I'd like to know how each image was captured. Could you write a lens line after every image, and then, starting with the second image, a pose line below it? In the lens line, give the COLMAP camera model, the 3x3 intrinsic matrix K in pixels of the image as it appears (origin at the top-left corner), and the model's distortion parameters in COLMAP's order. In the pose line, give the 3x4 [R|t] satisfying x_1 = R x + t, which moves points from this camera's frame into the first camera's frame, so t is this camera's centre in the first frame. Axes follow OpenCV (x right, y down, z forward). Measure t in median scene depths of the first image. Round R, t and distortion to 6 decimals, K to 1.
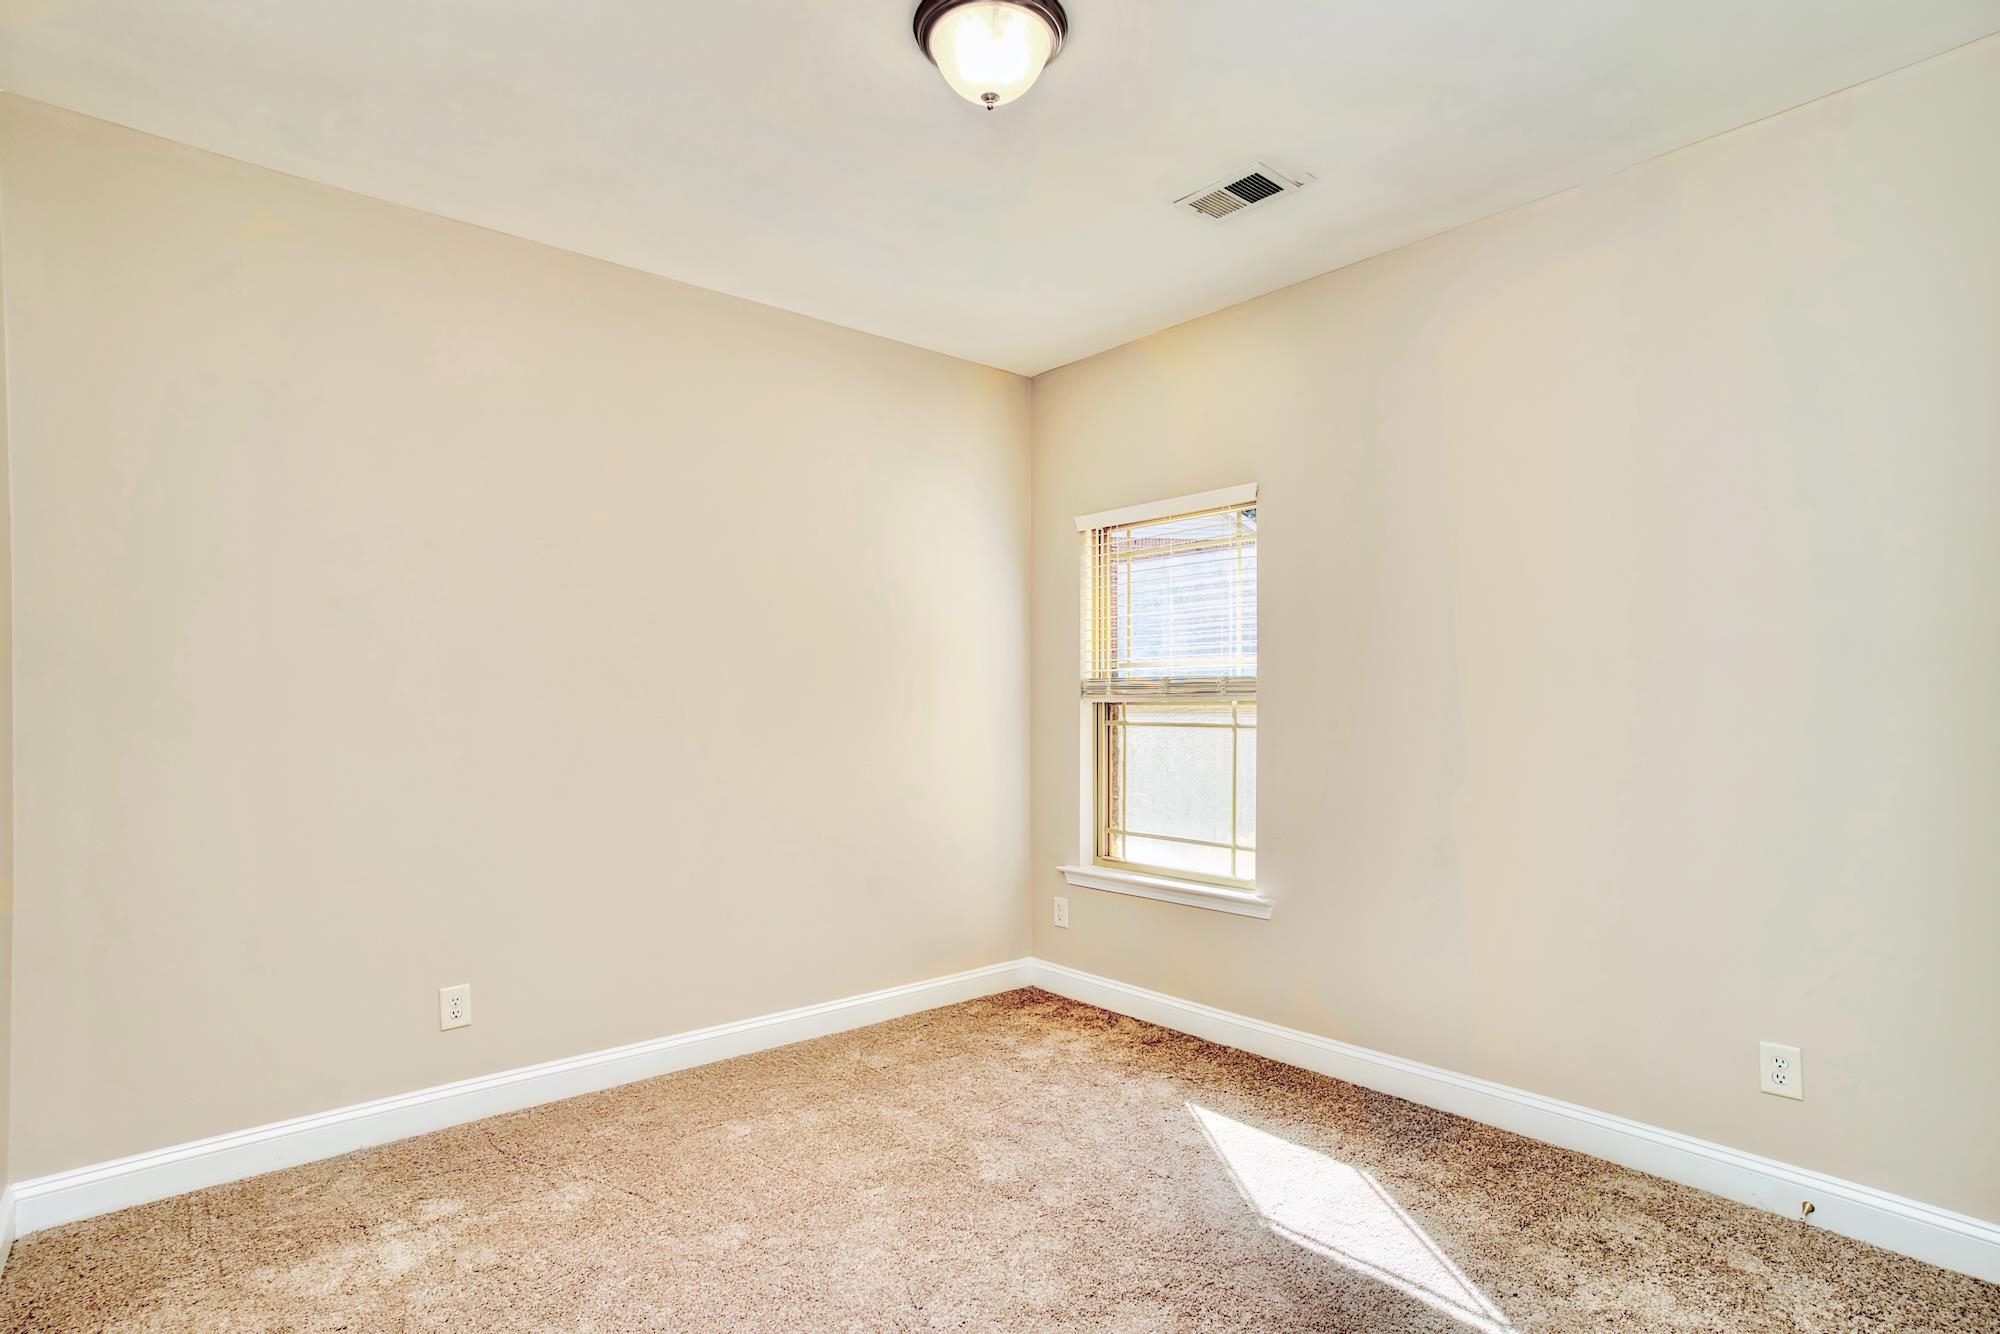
lens RADIAL K [[994.0, 0, 996.7], [0, 994.0, 720.7], [0, 0, 1]] dist [-0.000063, 0.000066]
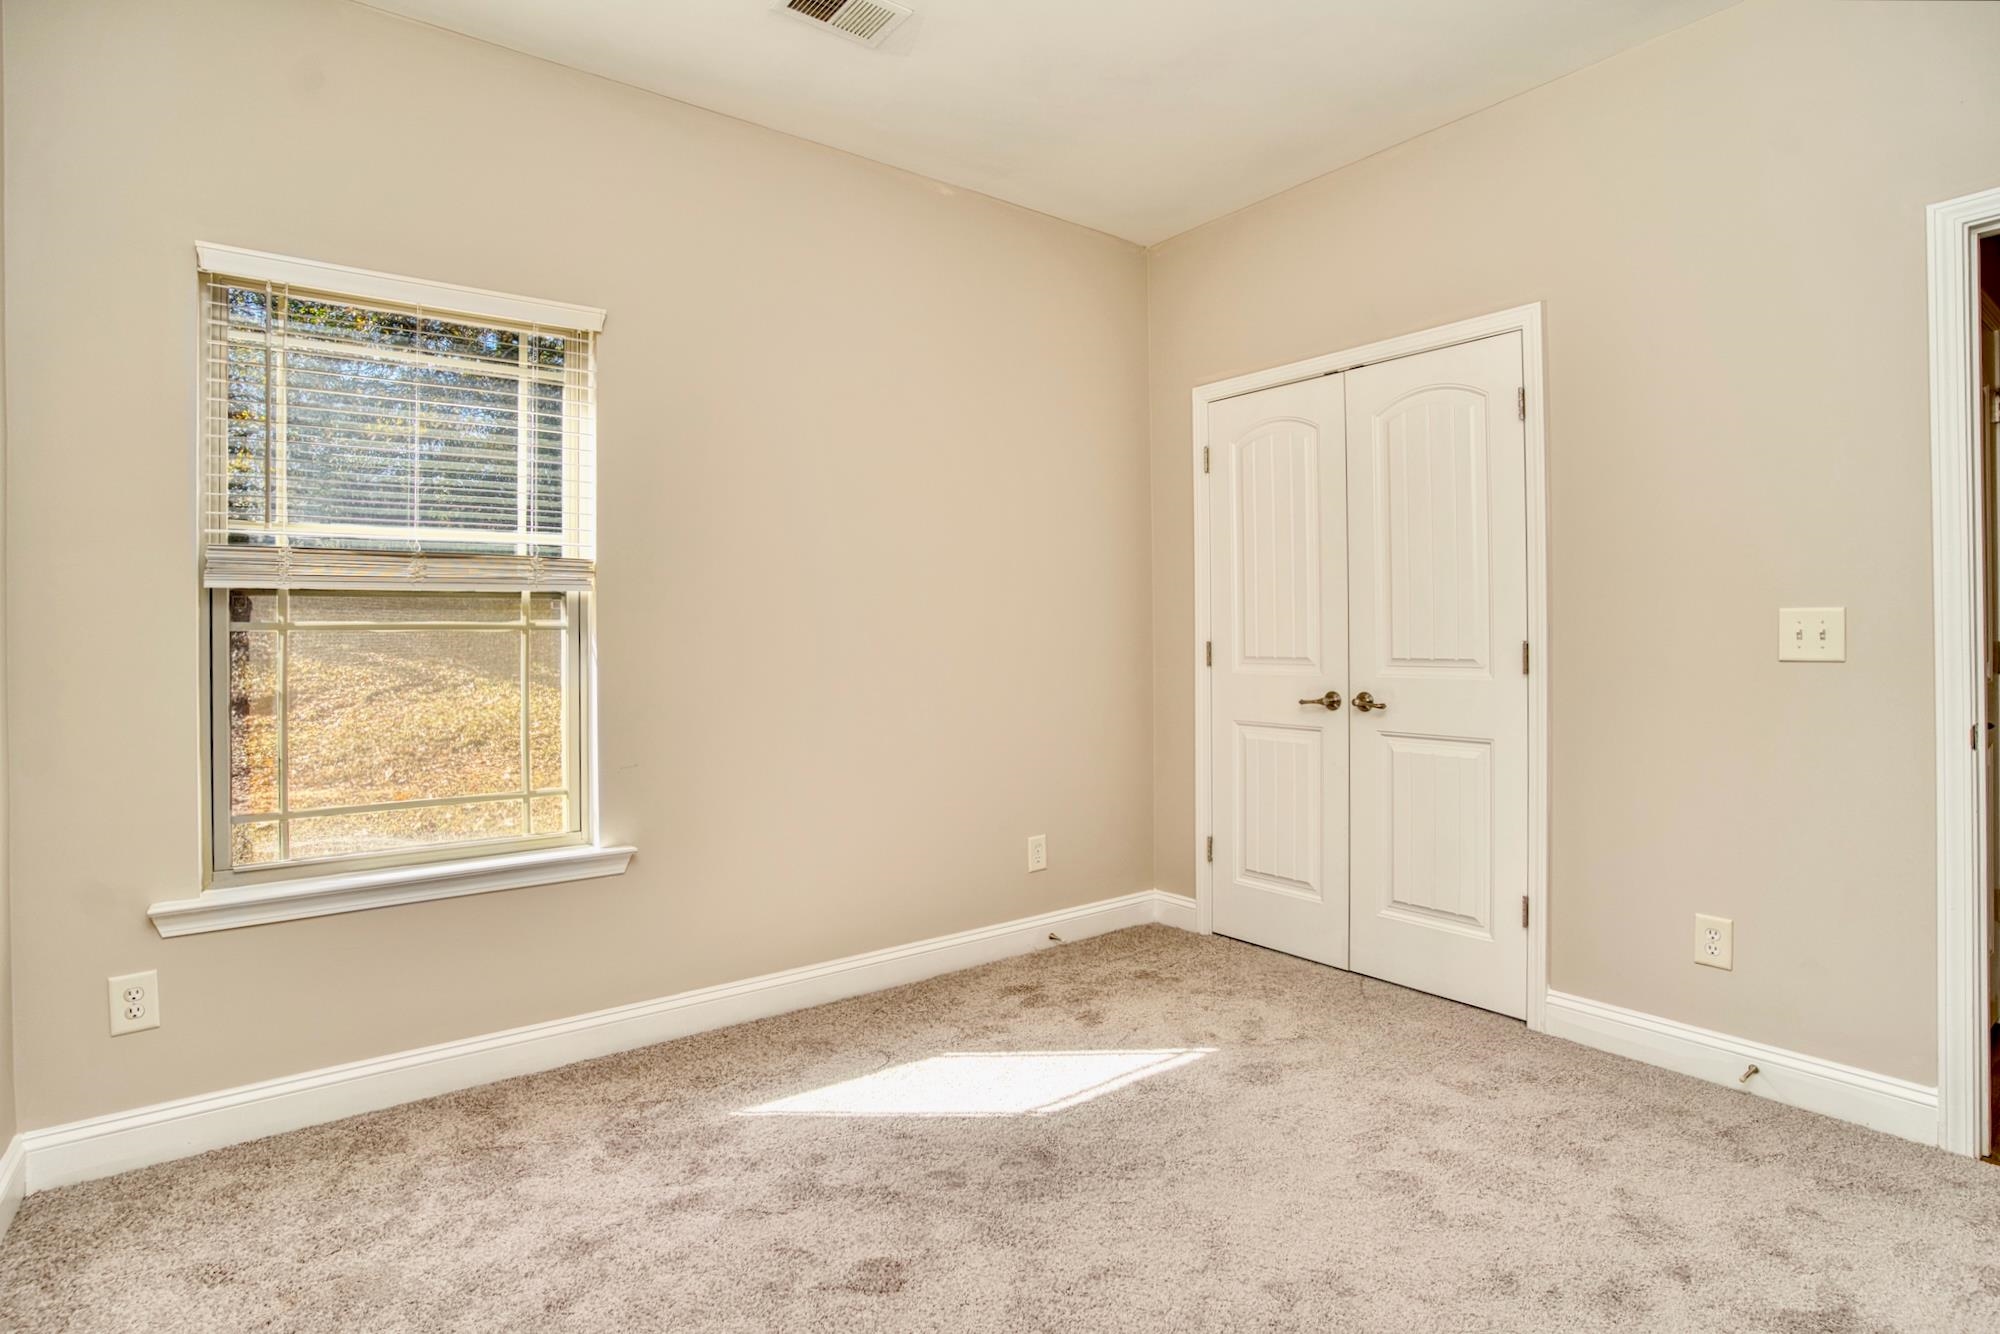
lens RADIAL K [[1039.4, 0, 1004.9], [0, 1039.4, 620.2], [0, 0, 1]] dist [-0.049065, 0.000170]
pose [[0.034347, 0.006010, 0.999392, -0.616355], [0.005019, 0.999968, -0.006186, 0.006460], [-0.999397, 0.005229, 0.034316, 0.783510]]
